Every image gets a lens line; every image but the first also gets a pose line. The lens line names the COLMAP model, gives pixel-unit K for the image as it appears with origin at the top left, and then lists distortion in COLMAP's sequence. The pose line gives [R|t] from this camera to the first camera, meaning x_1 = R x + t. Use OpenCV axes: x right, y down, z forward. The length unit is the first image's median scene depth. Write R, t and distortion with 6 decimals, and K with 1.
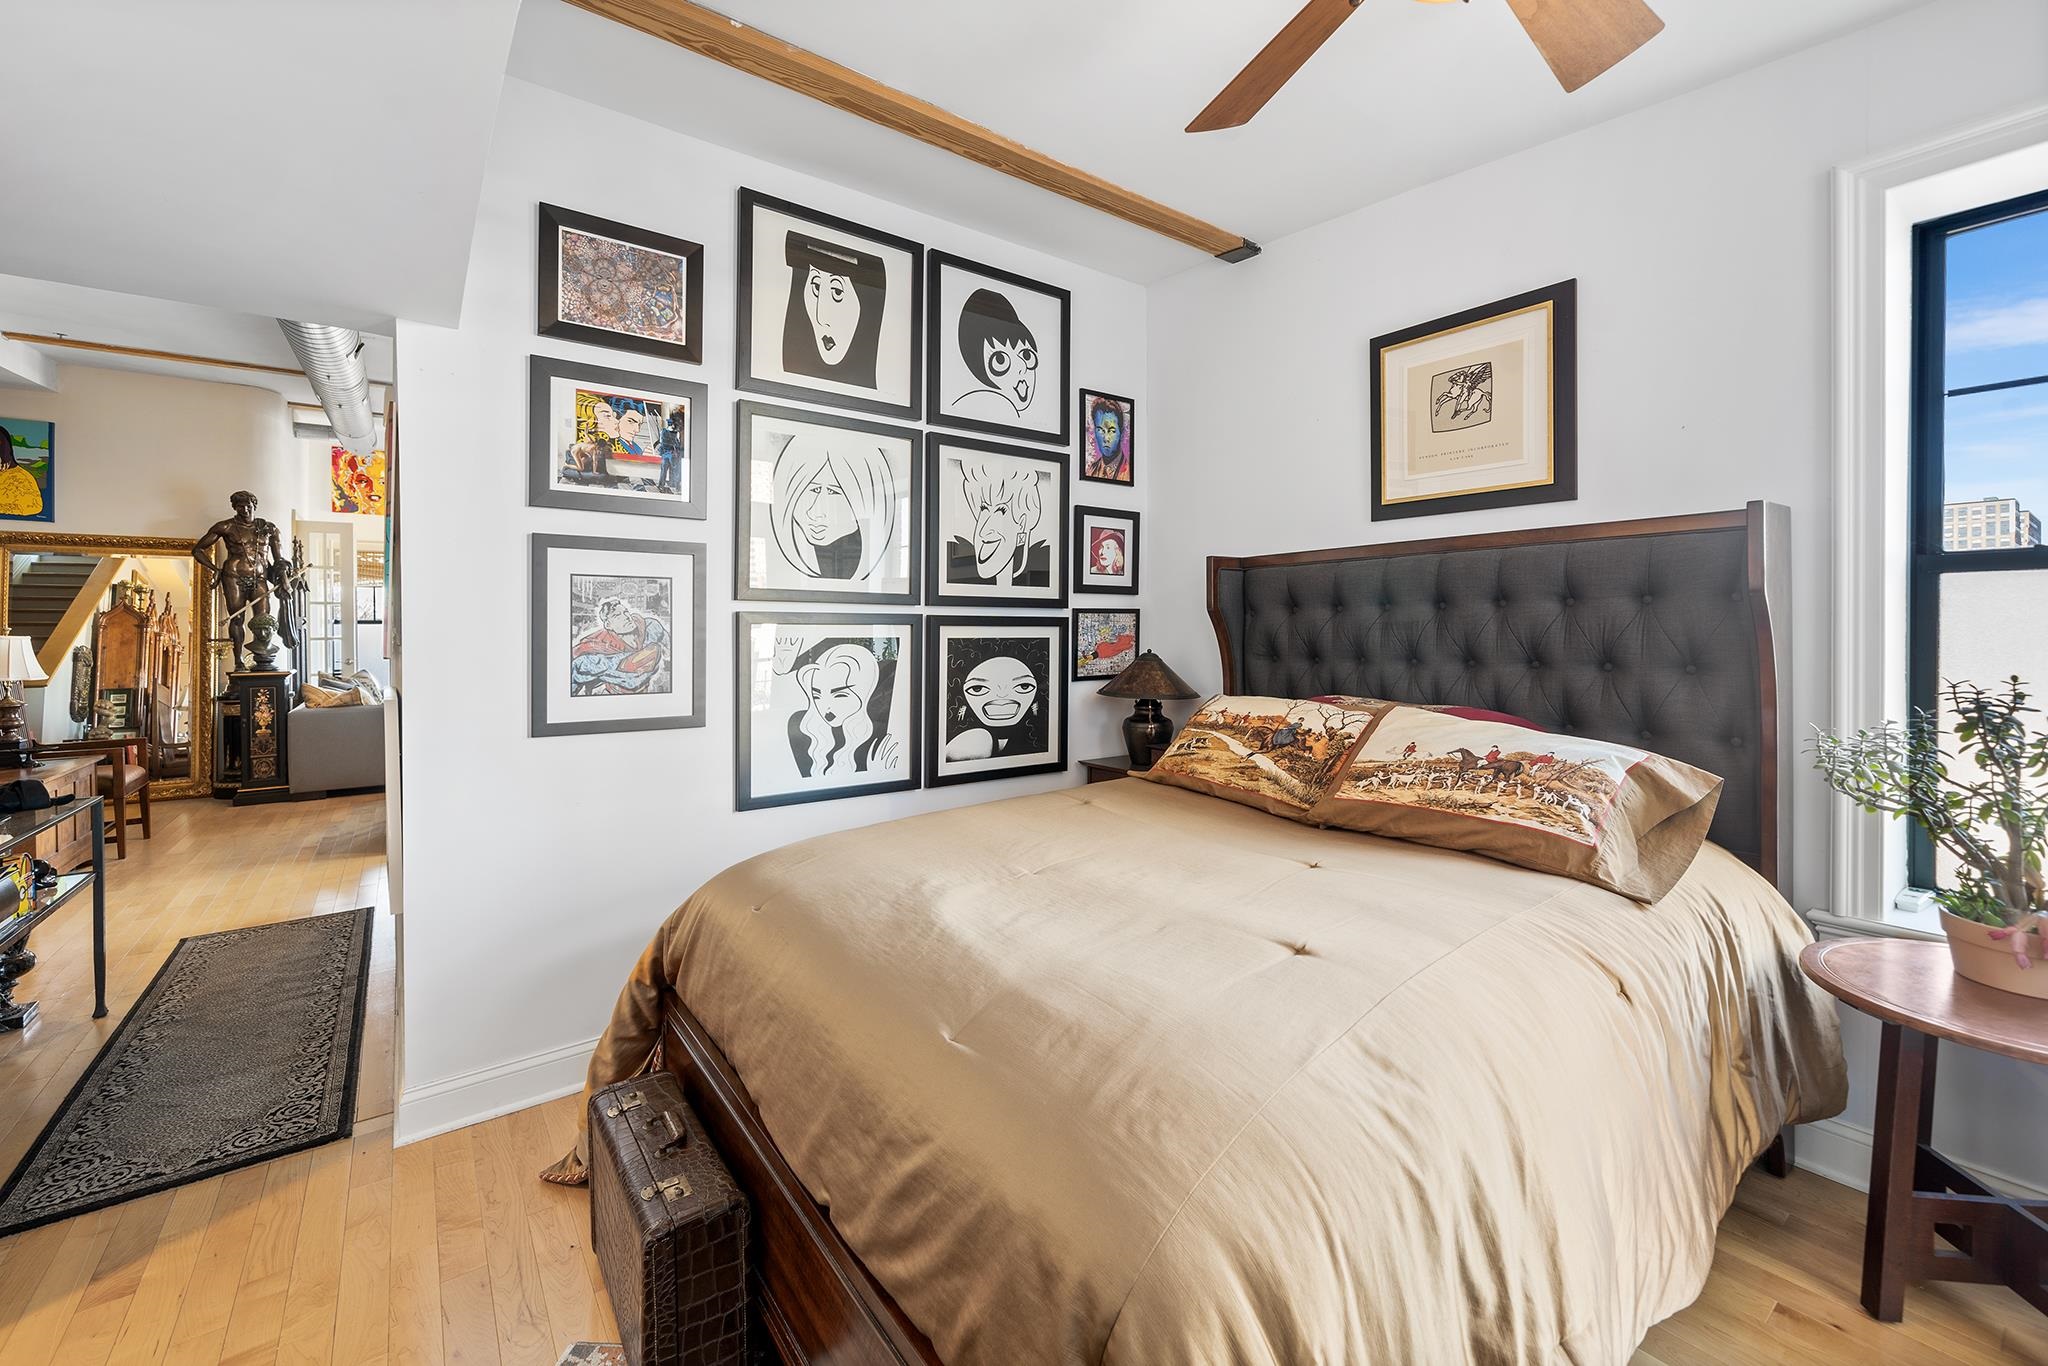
lens RADIAL K [[877.3, 0, 1059.8], [0, 877.3, 628.3], [0, 0, 1]] dist [0.000307, -0.000075]
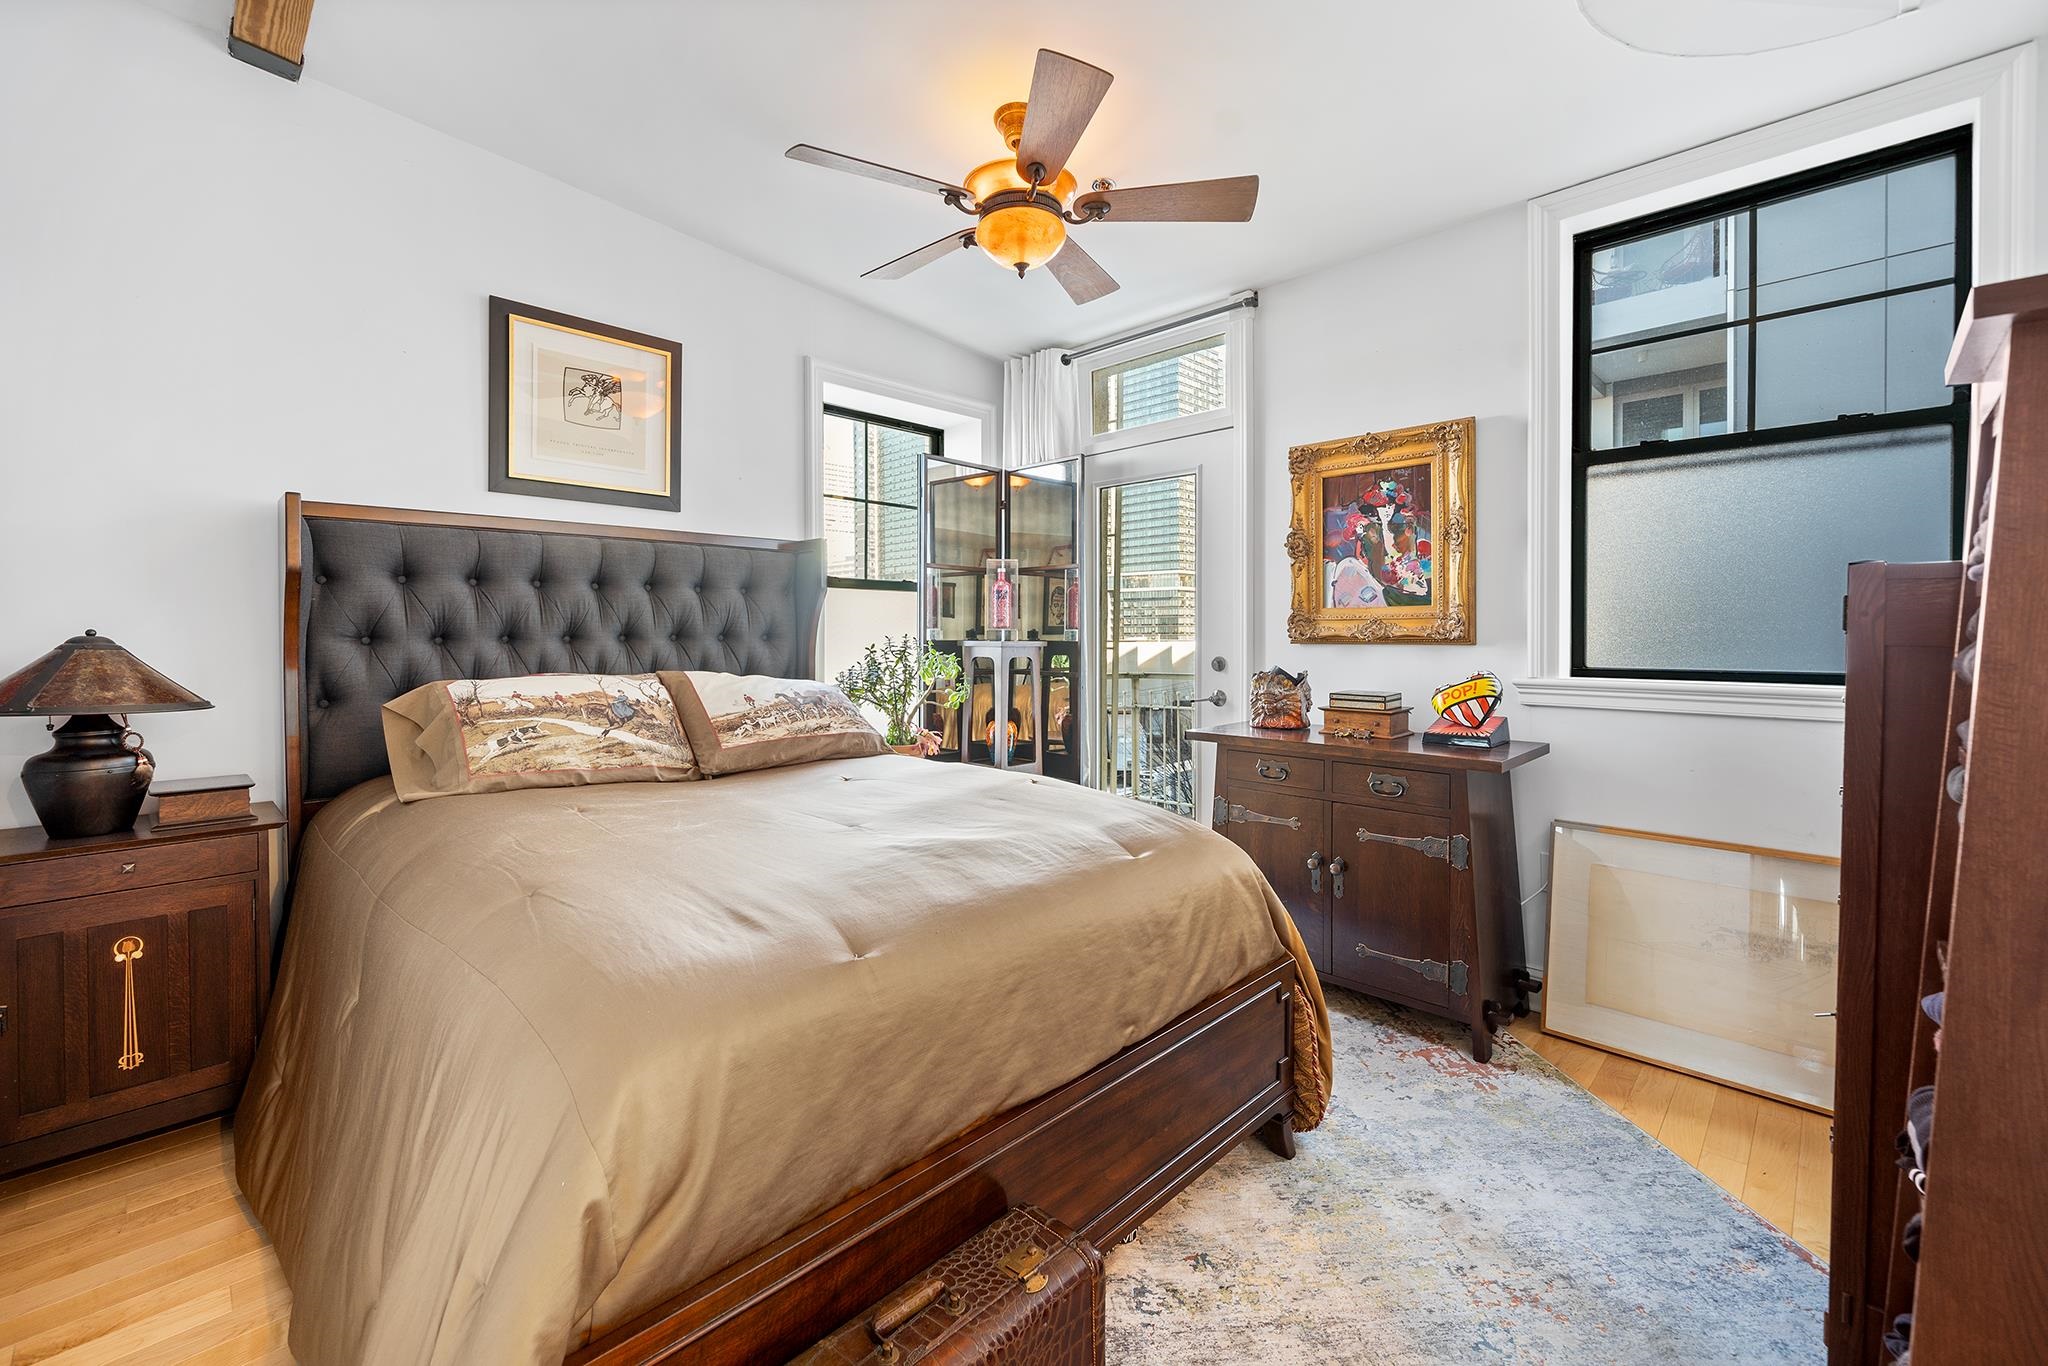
lens RADIAL K [[877.3, 0, 998.1], [0, 877.3, 643.5], [0, 0, 1]] dist [0.000307, -0.000075]
pose [[-0.121134, -0.008353, 0.992601, -0.758398], [0.003748, 0.999954, 0.008872, 0.039906], [-0.992629, 0.004795, -0.121097, 0.676072]]
